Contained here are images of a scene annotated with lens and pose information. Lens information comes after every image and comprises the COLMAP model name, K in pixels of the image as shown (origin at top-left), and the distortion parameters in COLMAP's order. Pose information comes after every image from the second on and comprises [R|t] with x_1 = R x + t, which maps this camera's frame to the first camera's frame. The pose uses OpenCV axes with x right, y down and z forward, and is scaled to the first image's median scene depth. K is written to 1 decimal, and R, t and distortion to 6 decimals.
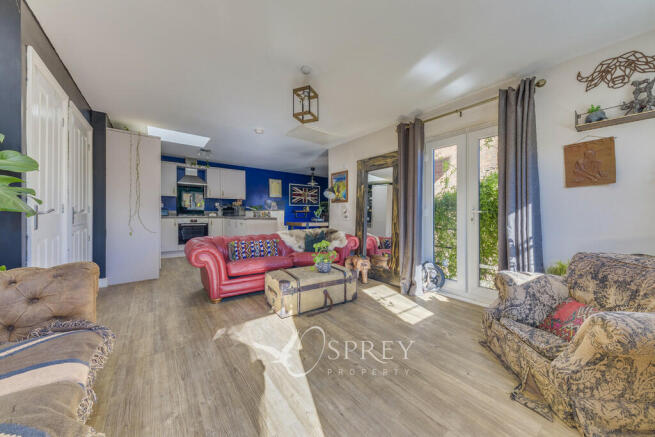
lens RADIAL K [[225.6, 0, 324.7], [0, 225.6, 217.8], [0, 0, 1]] dist [0.001911, -0.000358]
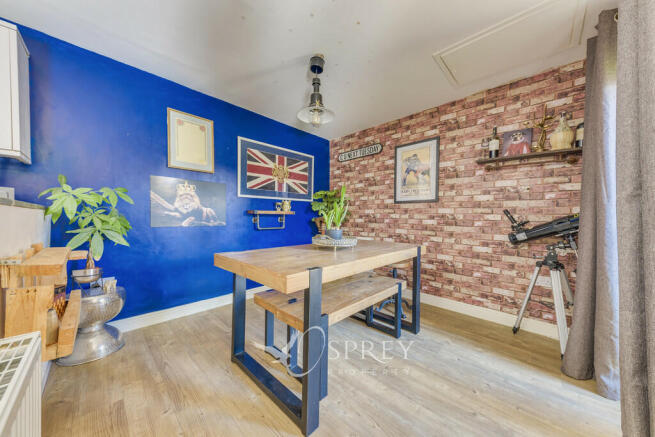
lens RADIAL K [[225.6, 0, 330.2], [0, 225.6, 218.1], [0, 0, 1]] dist [0.001911, -0.000358]
pose [[0.981563, 0.000859, 0.191135, -0.084395], [0.001901, 0.999897, -0.014253, -0.015059], [-0.191127, 0.014354, 0.981460, 0.644228]]
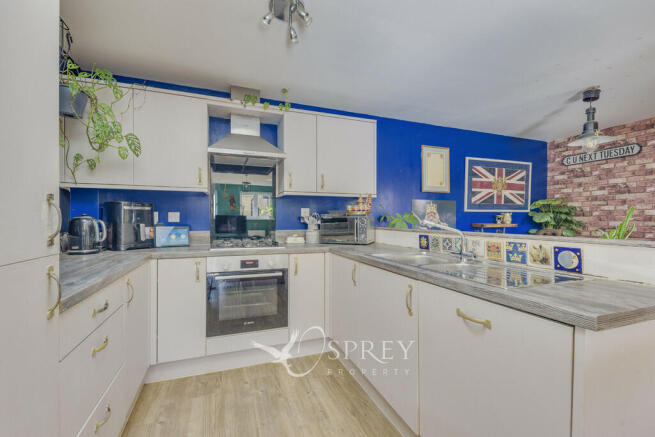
lens RADIAL K [[278.8, 0, 324.3], [0, 278.8, 222.1], [0, 0, 1]] dist [-0.013225, -0.000645]
pose [[0.957990, -0.002896, -0.286787, -0.267987], [-0.000607, 0.999926, -0.012126, -0.031324], [0.286801, 0.011791, 0.957918, 0.479805]]
